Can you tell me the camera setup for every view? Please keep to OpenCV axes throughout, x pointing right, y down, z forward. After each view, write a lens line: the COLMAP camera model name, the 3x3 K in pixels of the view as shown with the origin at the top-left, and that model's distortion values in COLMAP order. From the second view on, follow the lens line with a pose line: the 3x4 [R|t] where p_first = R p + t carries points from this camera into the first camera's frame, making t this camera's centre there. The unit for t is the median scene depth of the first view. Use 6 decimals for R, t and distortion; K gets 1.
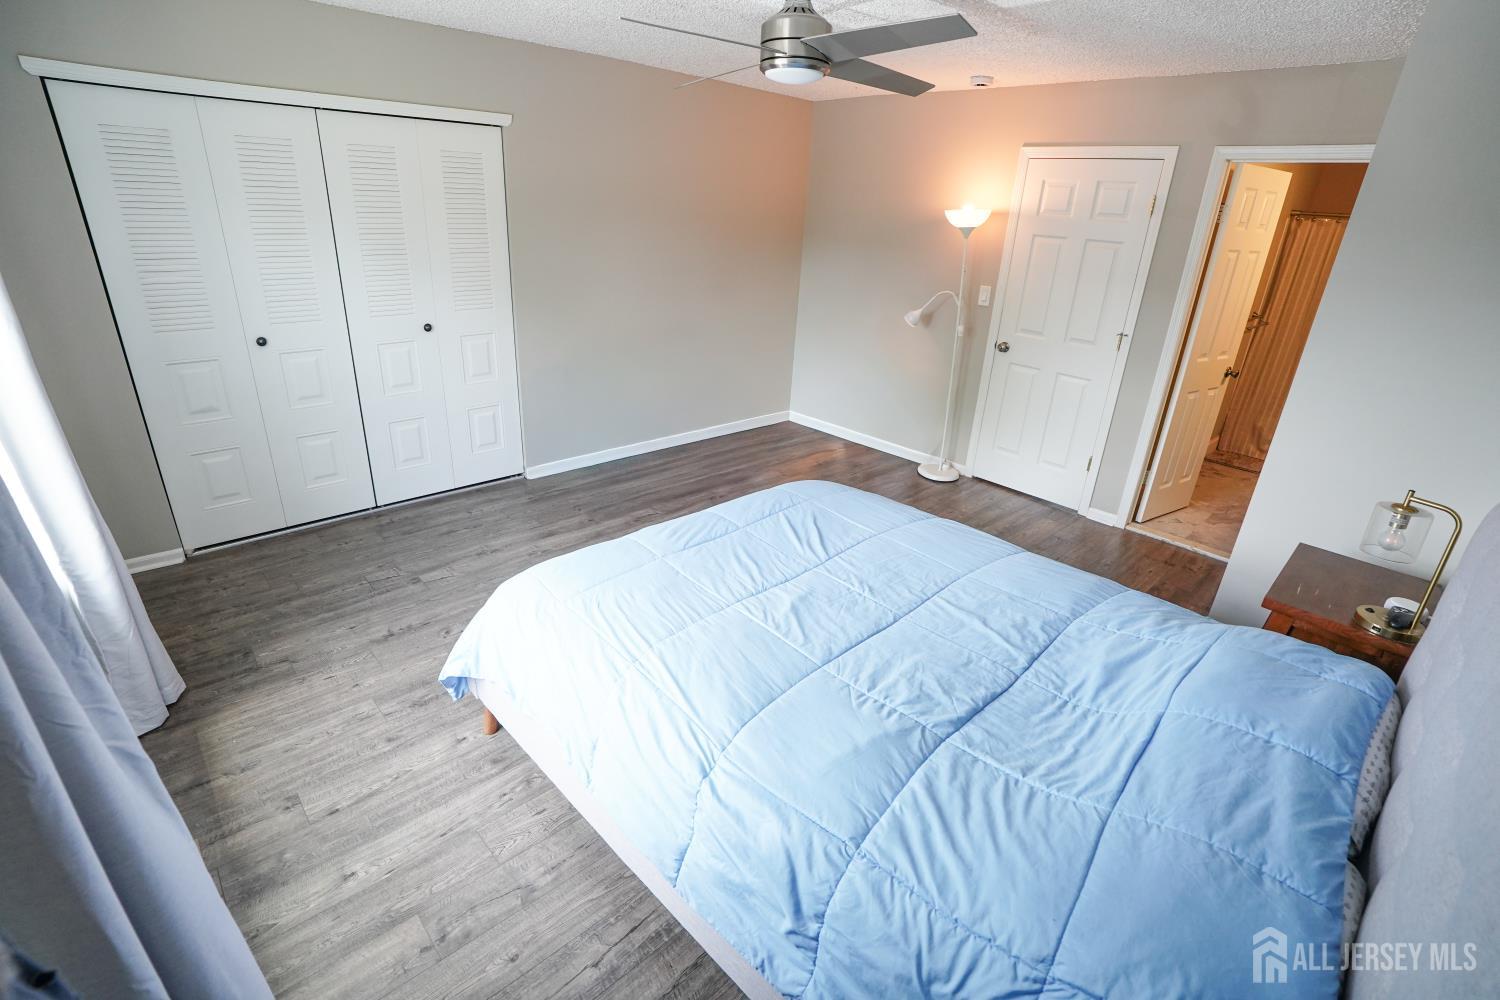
lens RADIAL K [[686.9, 0, 749.8], [0, 686.9, 506.4], [0, 0, 1]] dist [-0.033228, 0.003738]
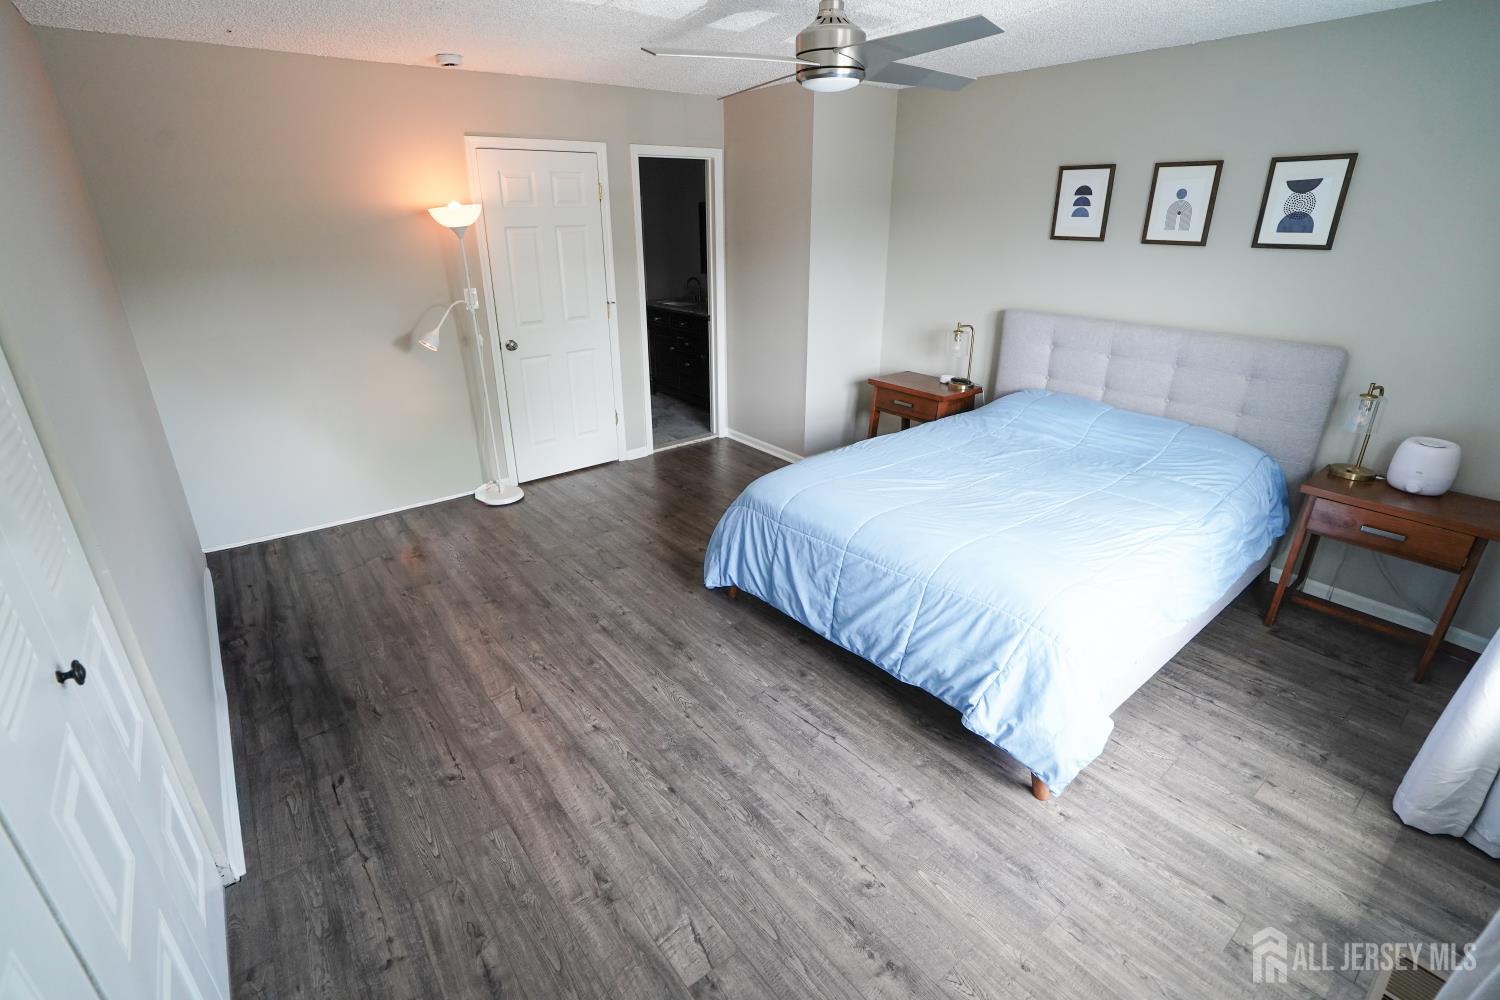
lens RADIAL K [[686.9, 0, 749.8], [0, 686.9, 500.1], [0, 0, 1]] dist [-0.033228, 0.003738]
pose [[0.091223, -0.422775, 0.901632, -1.157890], [0.404686, 0.843012, 0.354344, -0.521864], [-0.909894, 0.332554, 0.247993, 1.080277]]
